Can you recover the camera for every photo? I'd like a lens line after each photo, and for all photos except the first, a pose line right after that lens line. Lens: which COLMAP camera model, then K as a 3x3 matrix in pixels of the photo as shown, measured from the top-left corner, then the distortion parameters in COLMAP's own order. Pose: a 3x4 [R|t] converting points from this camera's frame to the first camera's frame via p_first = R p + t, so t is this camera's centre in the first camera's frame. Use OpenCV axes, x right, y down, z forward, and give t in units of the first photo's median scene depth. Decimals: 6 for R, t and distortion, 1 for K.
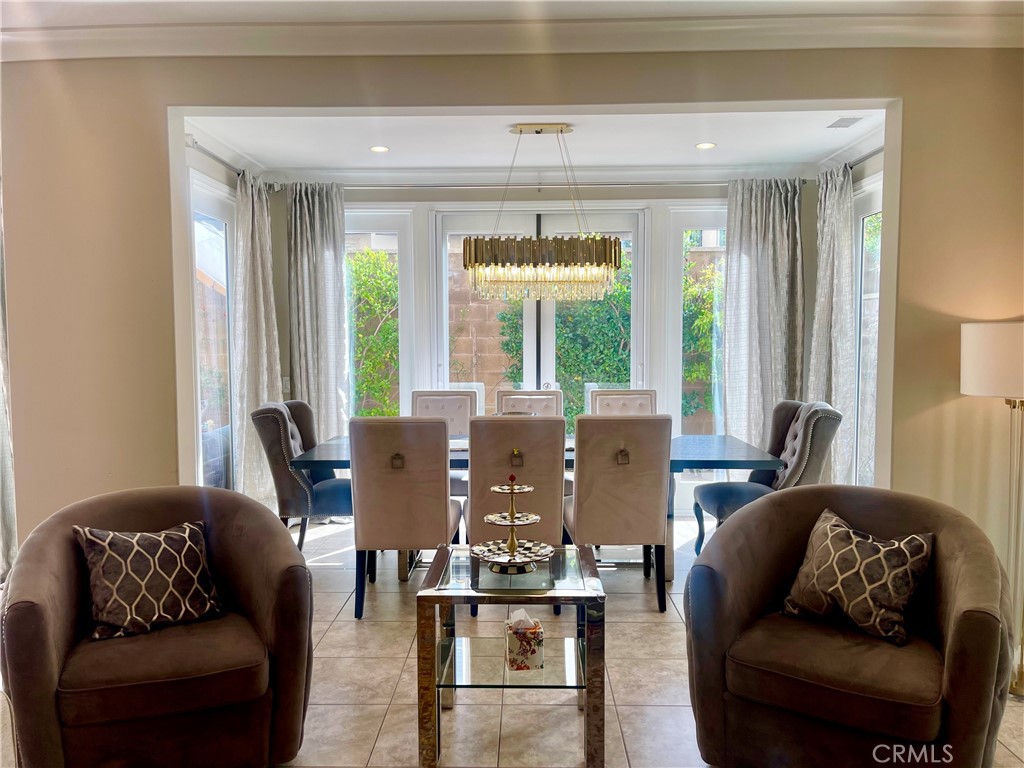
lens RADIAL K [[769.5, 0, 506.3], [0, 769.5, 385.6], [0, 0, 1]] dist [0.041940, -0.021658]
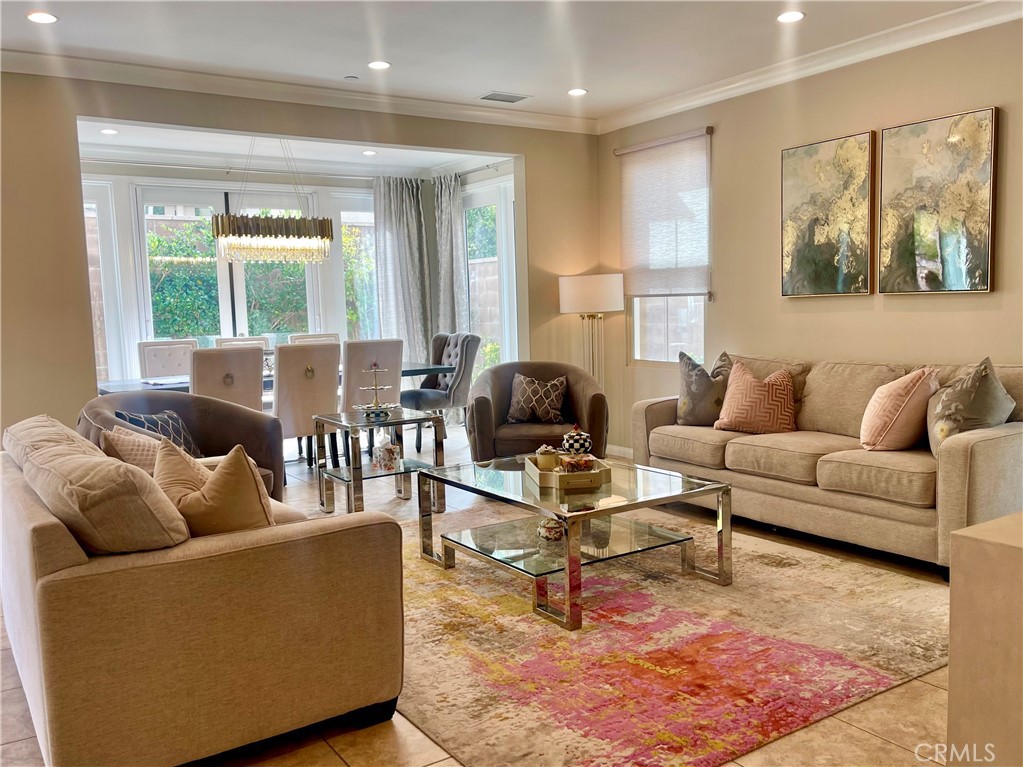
lens RADIAL K [[871.4, 0, 511.3], [0, 871.4, 390.7], [0, 0, 1]] dist [-0.005472, -0.010284]
pose [[0.815138, -0.075009, 0.574390, -0.451792], [0.060252, 0.997181, 0.044714, 0.057606], [-0.576125, -0.001839, 0.817359, -0.406413]]
